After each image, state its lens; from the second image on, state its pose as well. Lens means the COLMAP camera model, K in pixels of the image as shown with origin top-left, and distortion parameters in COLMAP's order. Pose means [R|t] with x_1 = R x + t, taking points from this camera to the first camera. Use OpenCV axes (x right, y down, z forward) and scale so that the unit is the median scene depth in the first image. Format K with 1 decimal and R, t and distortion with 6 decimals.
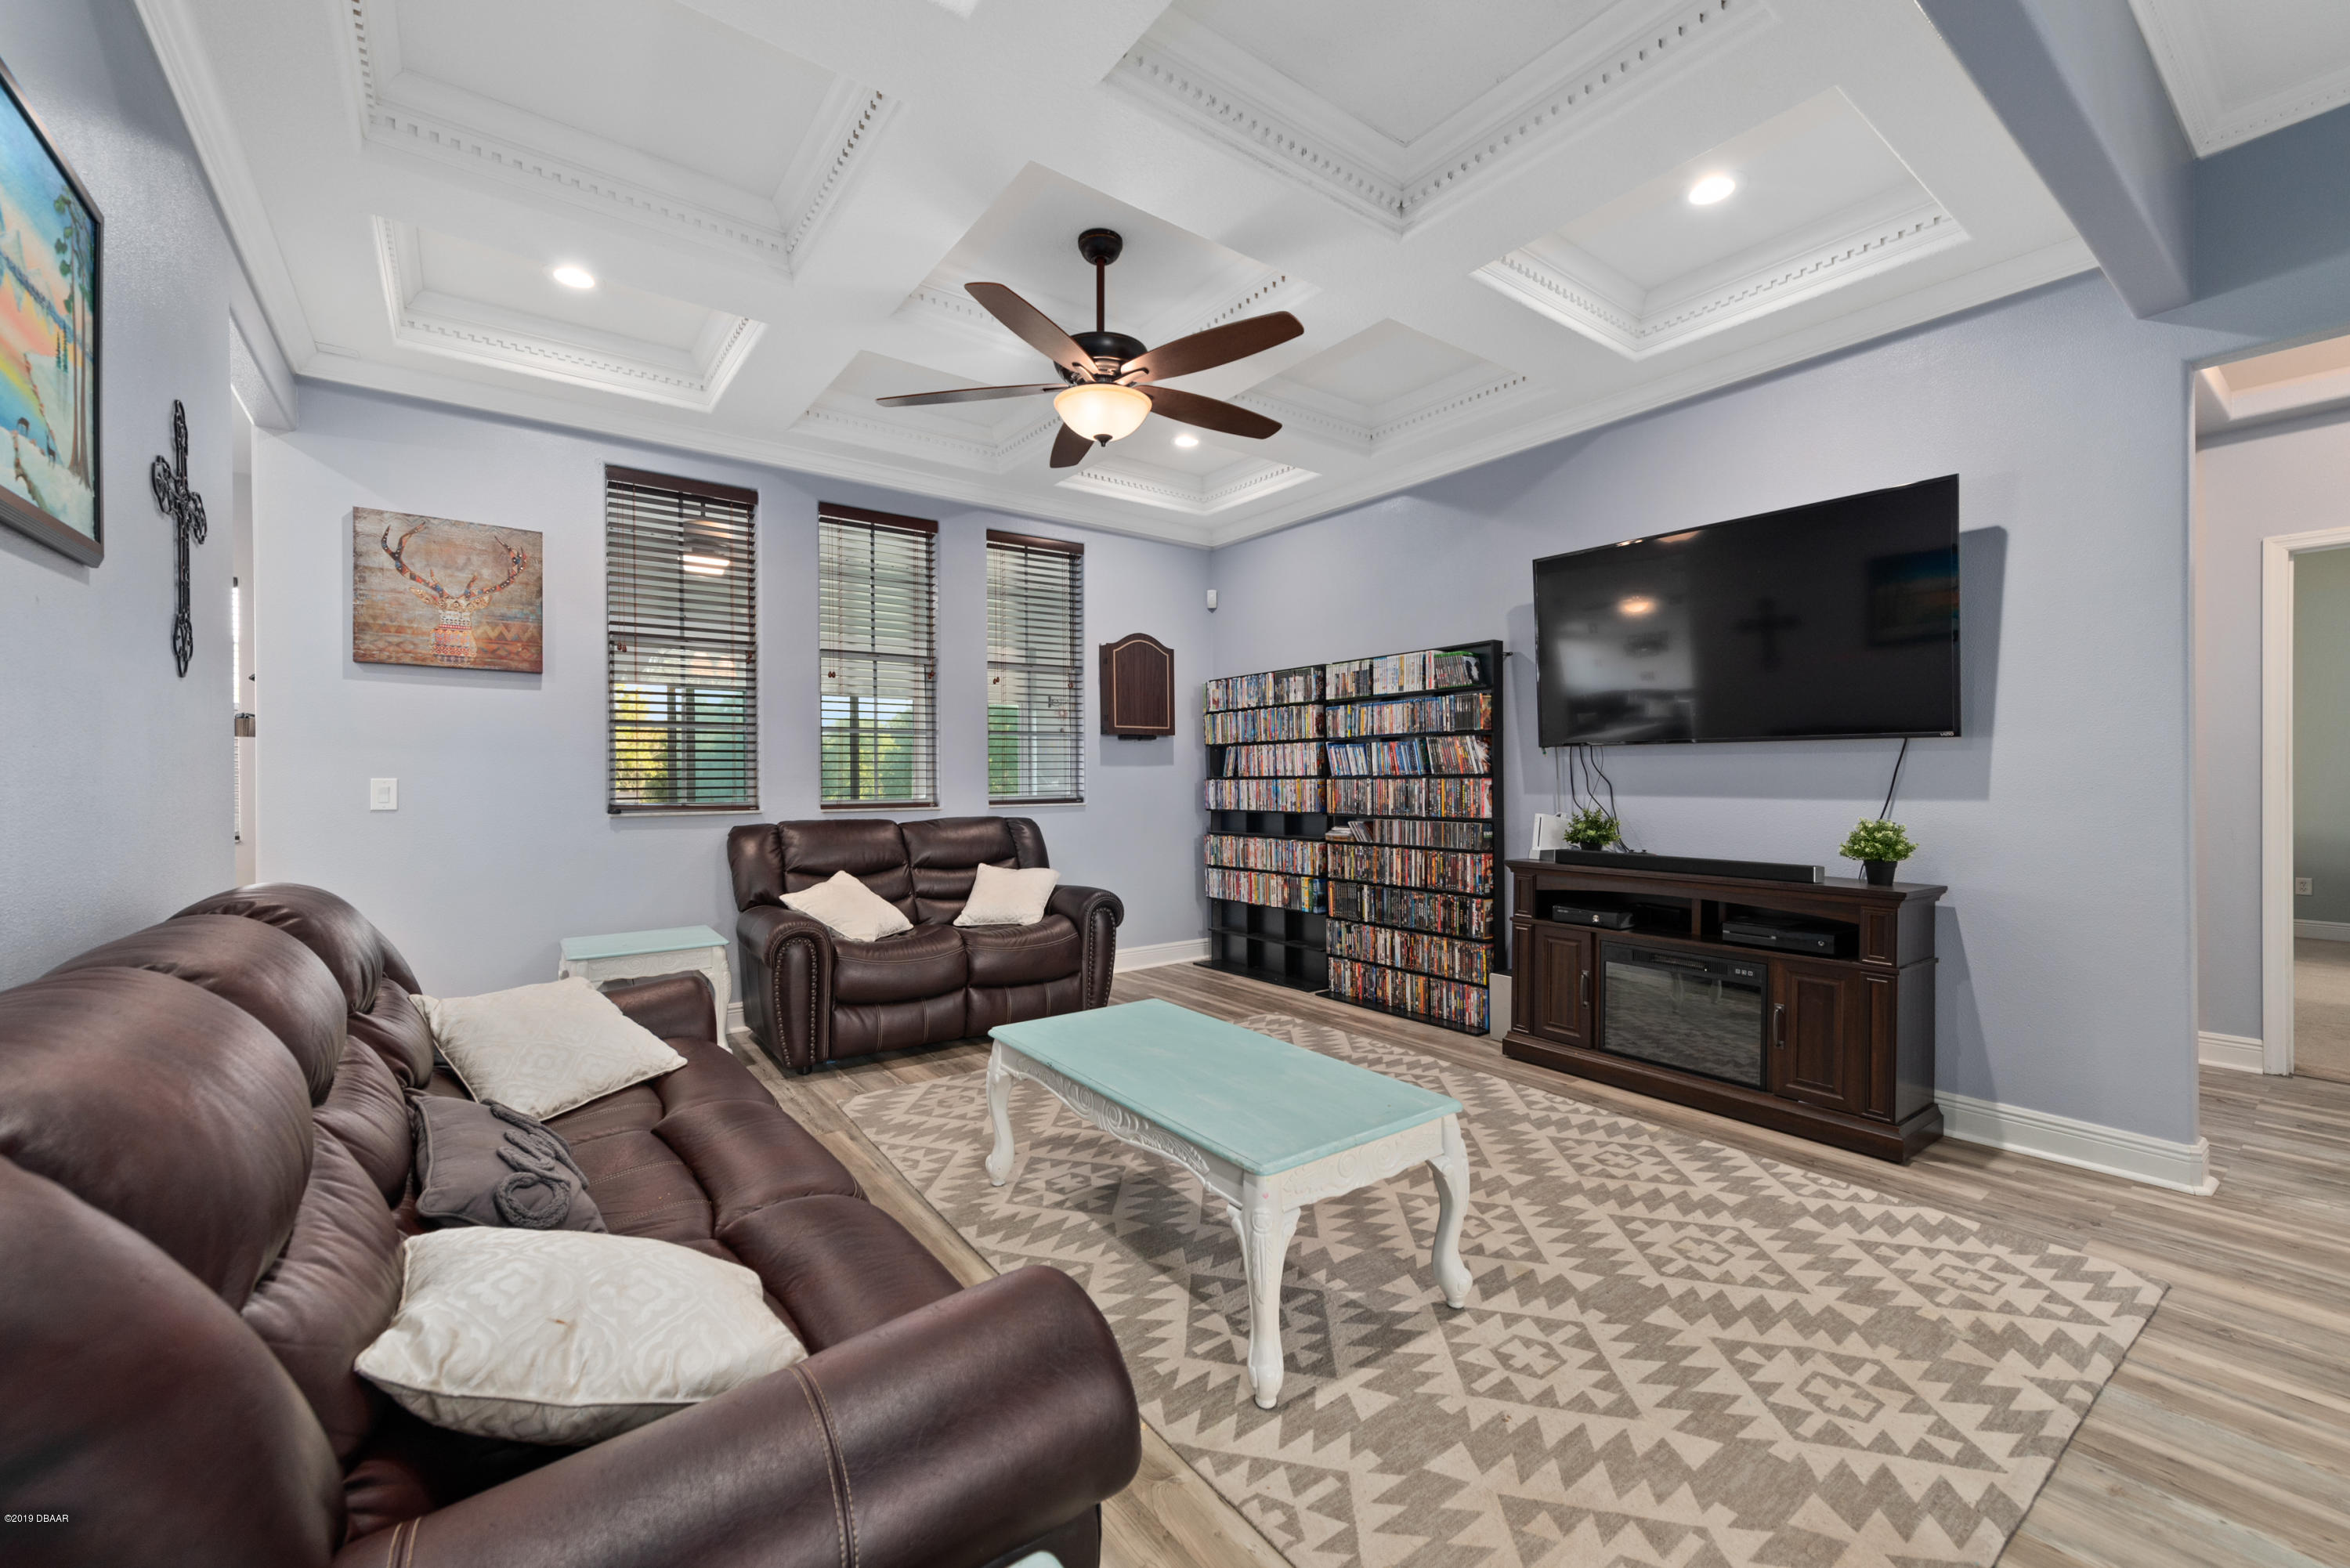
lens RADIAL K [[943.3, 0, 1163.5], [0, 943.3, 787.1], [0, 0, 1]] dist [0.012865, -0.003604]
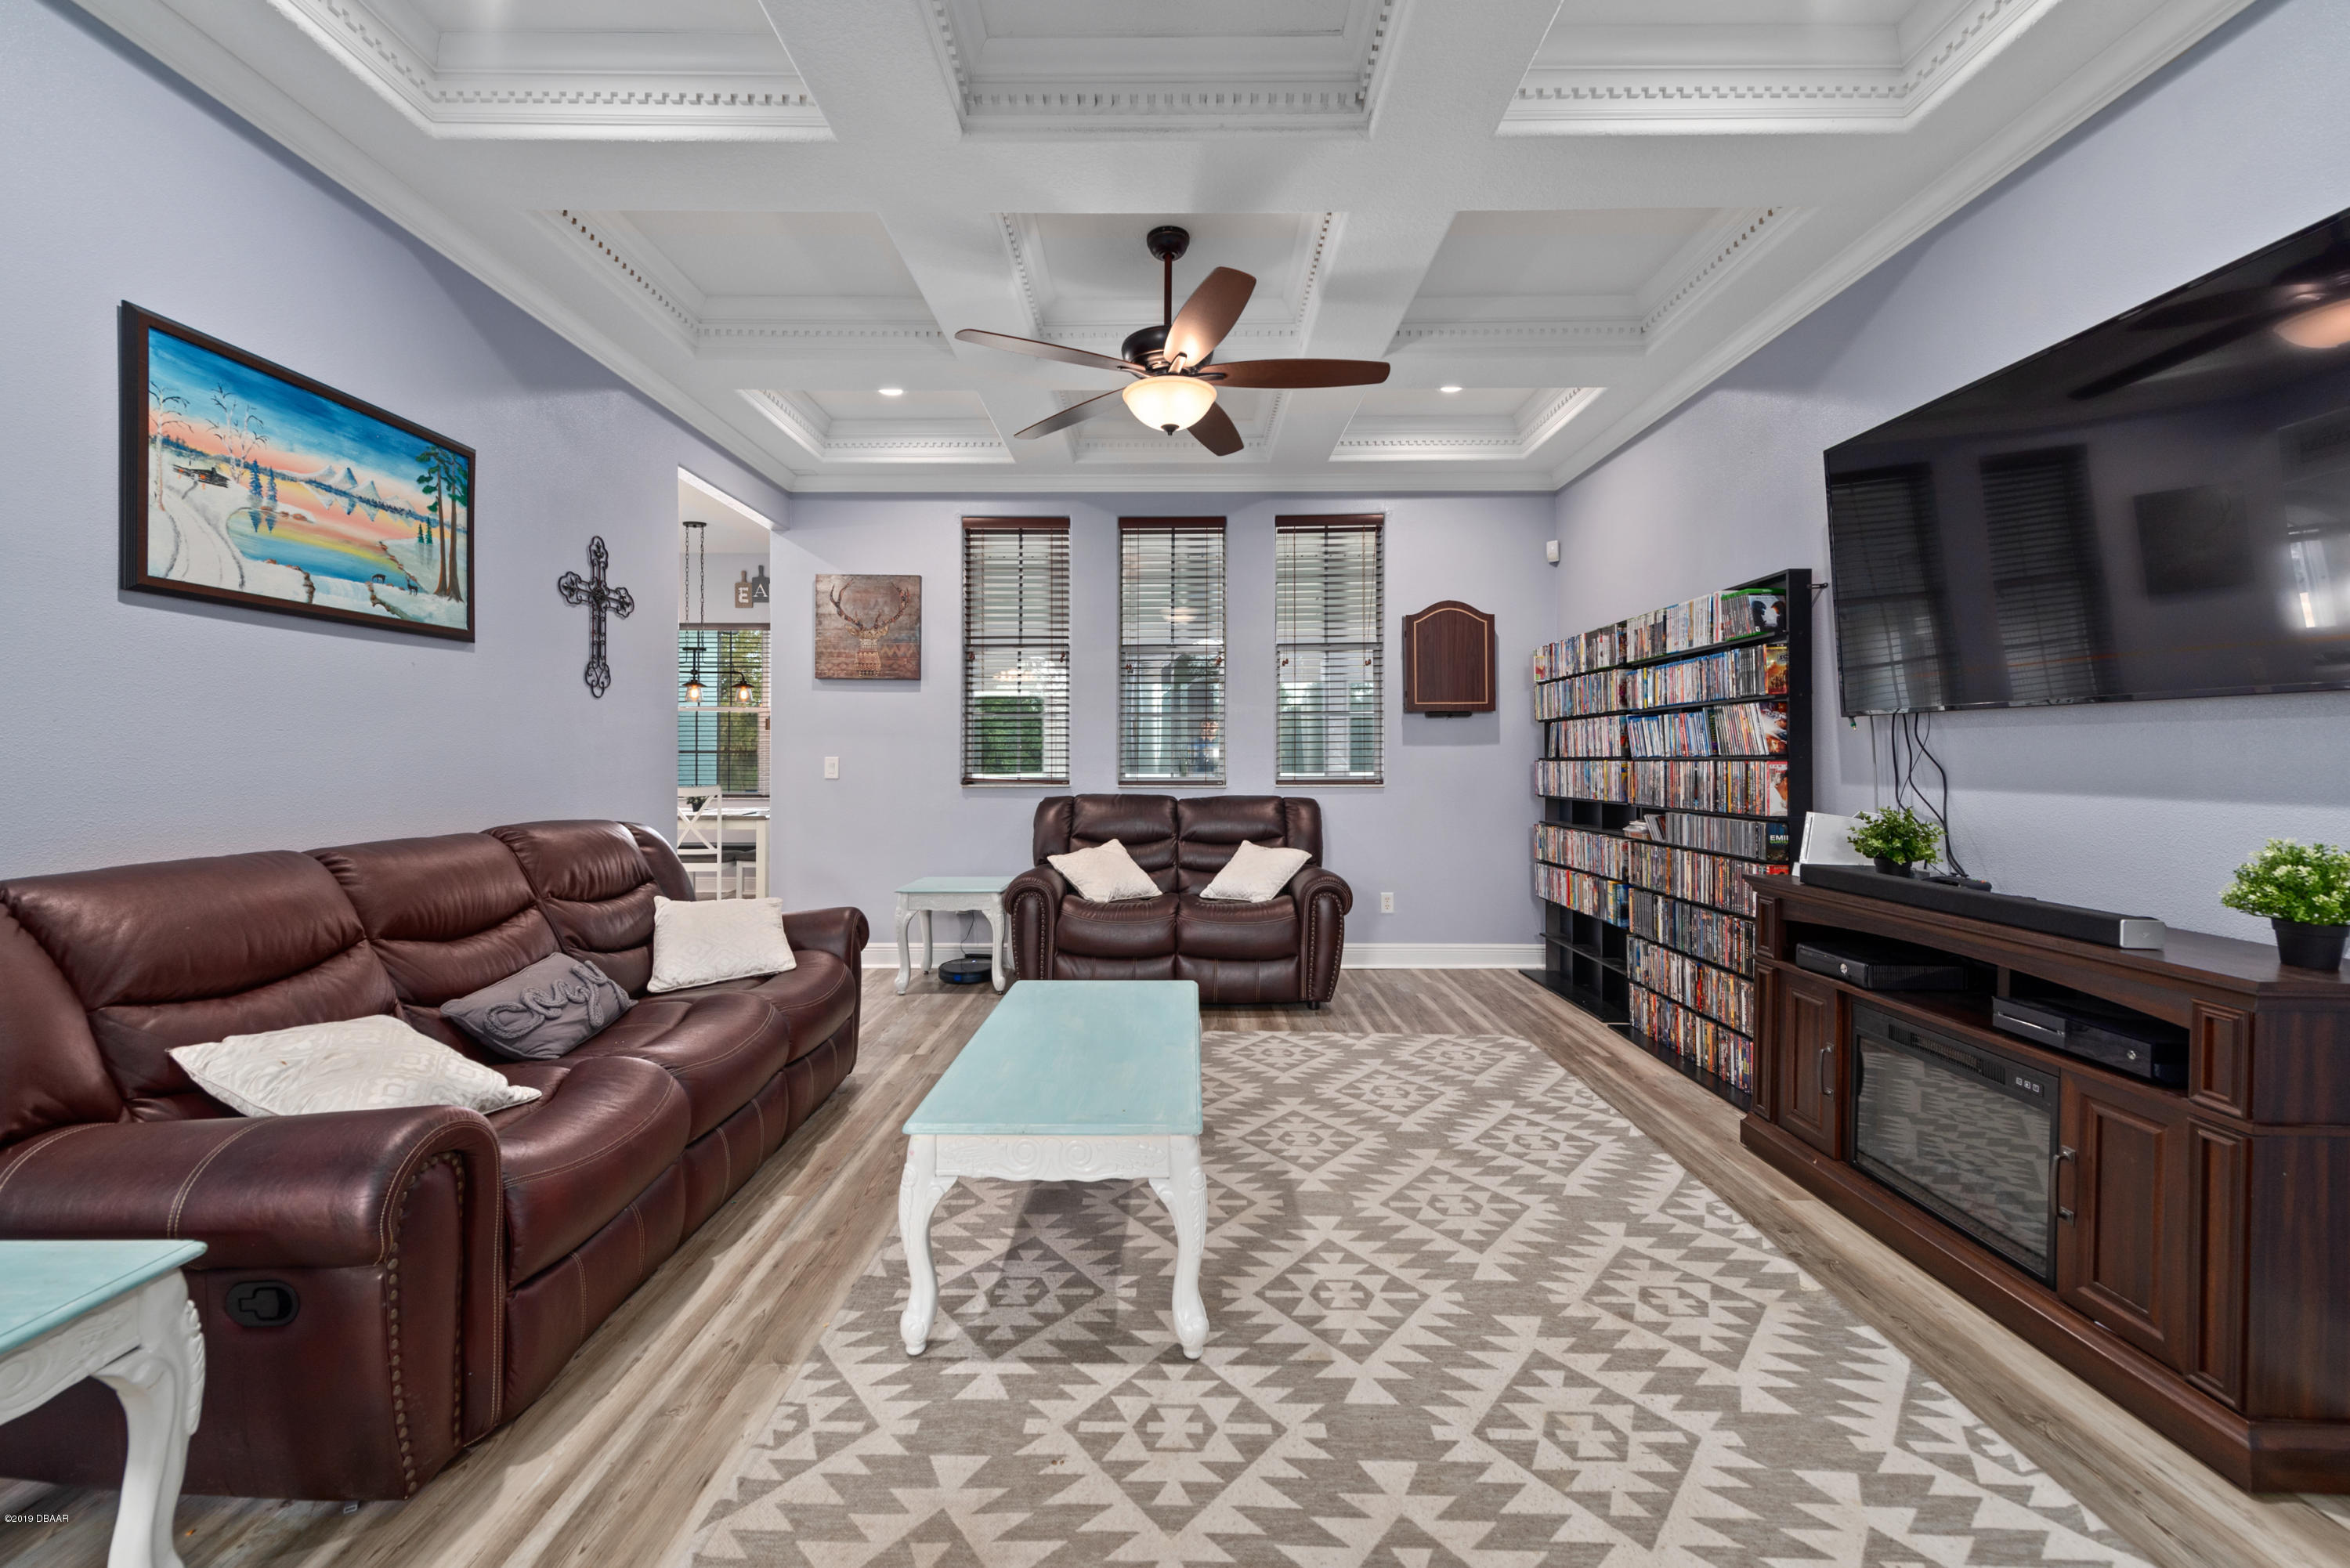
lens RADIAL K [[943.3, 0, 1159.5], [0, 943.3, 761.2], [0, 0, 1]] dist [0.012865, -0.003604]
pose [[0.792991, 0.005449, -0.609209, 0.409557], [-0.008761, 0.999959, -0.002460, -0.003477], [0.609170, 0.007288, 0.793006, 0.136012]]
